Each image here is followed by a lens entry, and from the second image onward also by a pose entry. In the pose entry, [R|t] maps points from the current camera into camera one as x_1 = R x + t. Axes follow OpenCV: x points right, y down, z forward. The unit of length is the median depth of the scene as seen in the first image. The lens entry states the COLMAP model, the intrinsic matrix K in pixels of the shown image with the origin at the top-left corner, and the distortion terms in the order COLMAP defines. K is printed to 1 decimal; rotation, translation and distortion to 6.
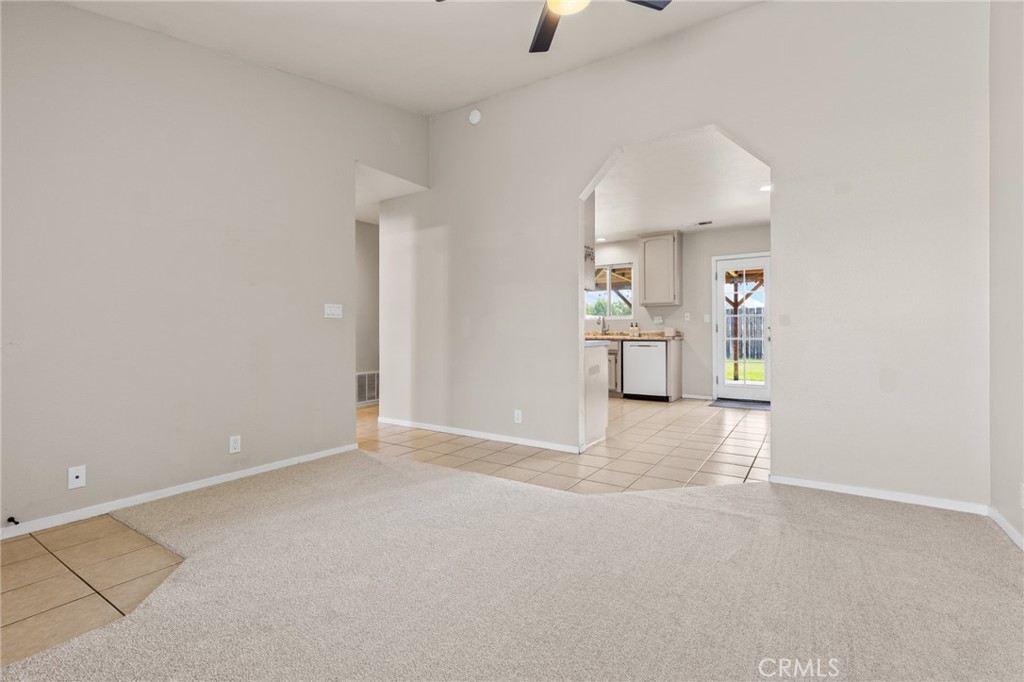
lens RADIAL K [[466.0, 0, 512.2], [0, 466.0, 337.7], [0, 0, 1]] dist [0.002636, 0.000962]
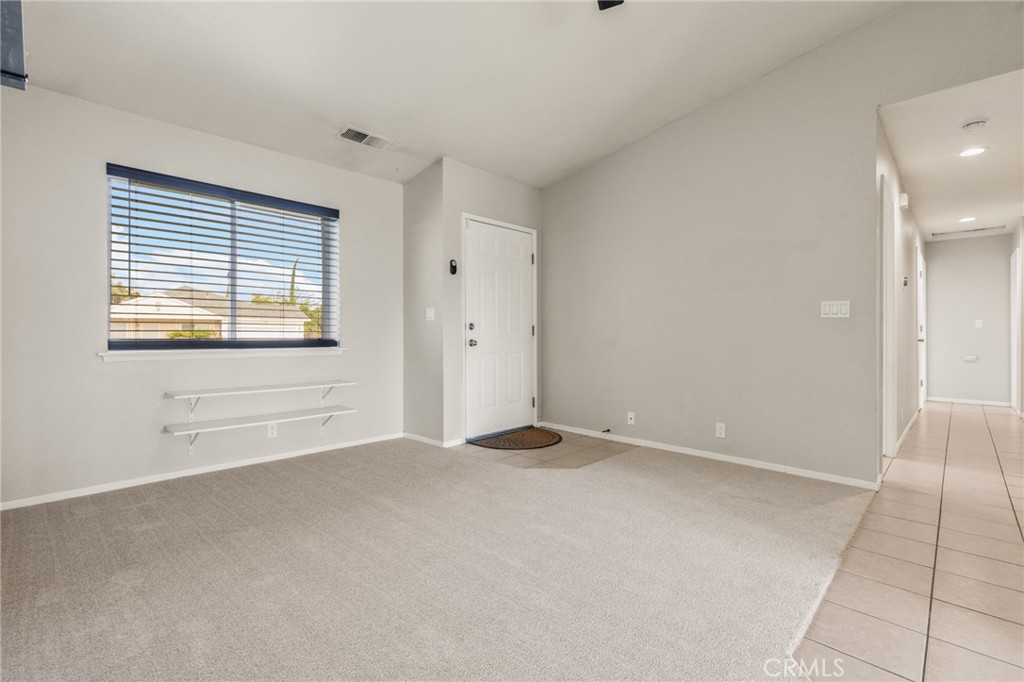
lens RADIAL K [[466.0, 0, 514.9], [0, 466.0, 340.2], [0, 0, 1]] dist [0.002636, 0.000962]
pose [[-0.196856, 0.018759, -0.980253, 0.575173], [-0.010820, 0.999714, 0.021304, -0.014576], [0.980373, 0.014800, -0.196597, 0.640778]]
